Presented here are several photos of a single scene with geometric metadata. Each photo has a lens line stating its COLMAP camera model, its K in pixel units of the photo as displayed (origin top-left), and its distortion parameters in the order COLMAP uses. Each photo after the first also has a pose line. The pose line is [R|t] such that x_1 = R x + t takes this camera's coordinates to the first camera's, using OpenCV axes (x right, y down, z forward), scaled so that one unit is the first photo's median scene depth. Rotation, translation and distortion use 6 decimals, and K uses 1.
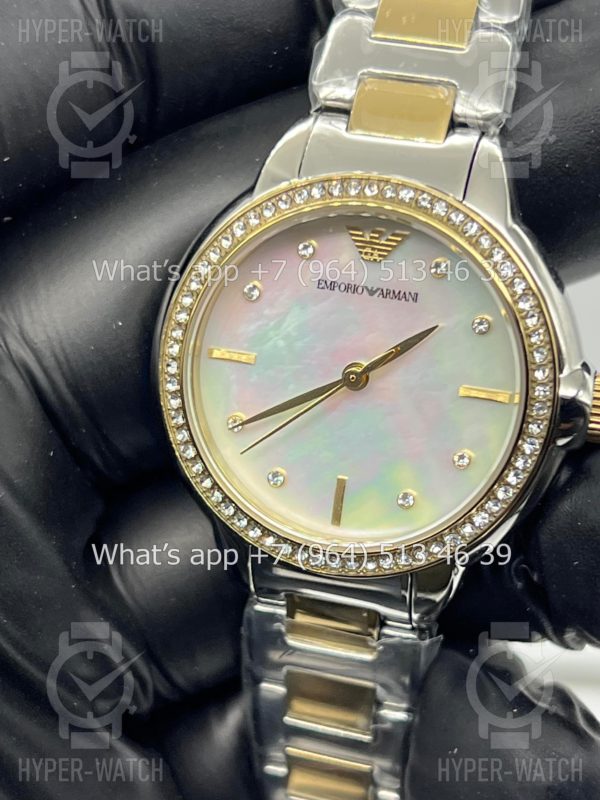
lens RADIAL K [[1916.6, 0, 300.0], [0, 1916.6, 400.0], [0, 0, 1]] dist [0.281291, -0.615123]
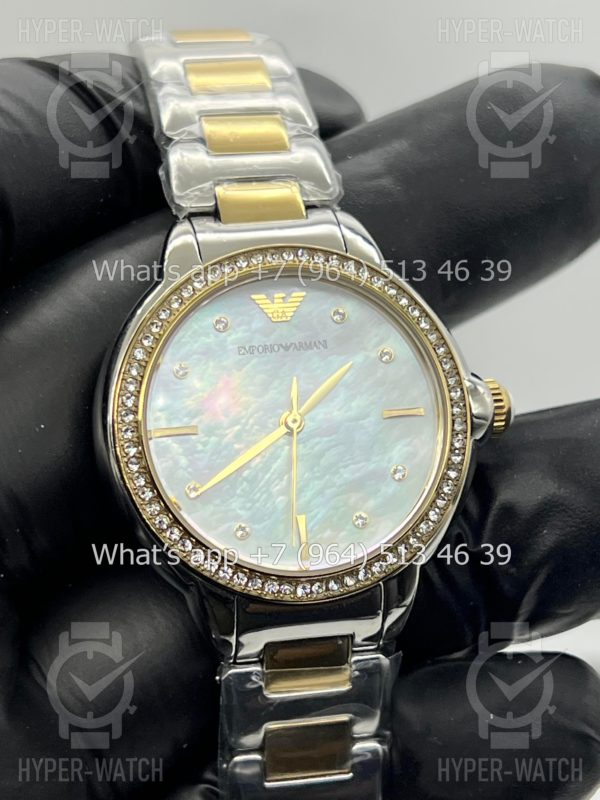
lens RADIAL K [[1916.6, 0, 300.0], [0, 1916.6, 400.0], [0, 0, 1]] dist [0.281291, -0.615123]
pose [[0.899187, -0.173714, 0.401605, -0.412119], [0.268381, 0.943856, -0.192635, 0.191458], [-0.345594, 0.280997, 0.895324, -0.007945]]
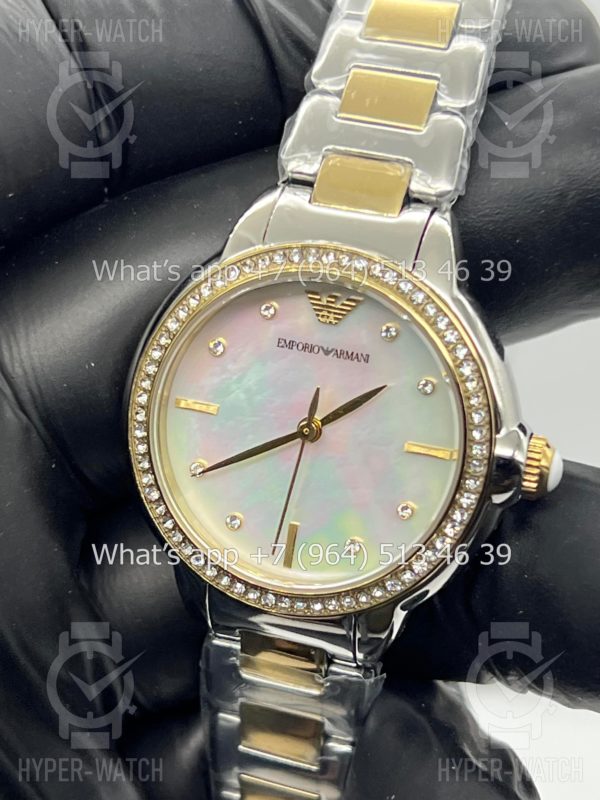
lens RADIAL K [[1916.6, 0, 300.0], [0, 1916.6, 400.0], [0, 0, 1]] dist [0.281291, -0.615123]
pose [[0.999209, 0.034322, -0.020071, 0.044413], [-0.034703, 0.999218, -0.018963, -0.008277], [0.019404, 0.019645, 0.999619, -0.075700]]
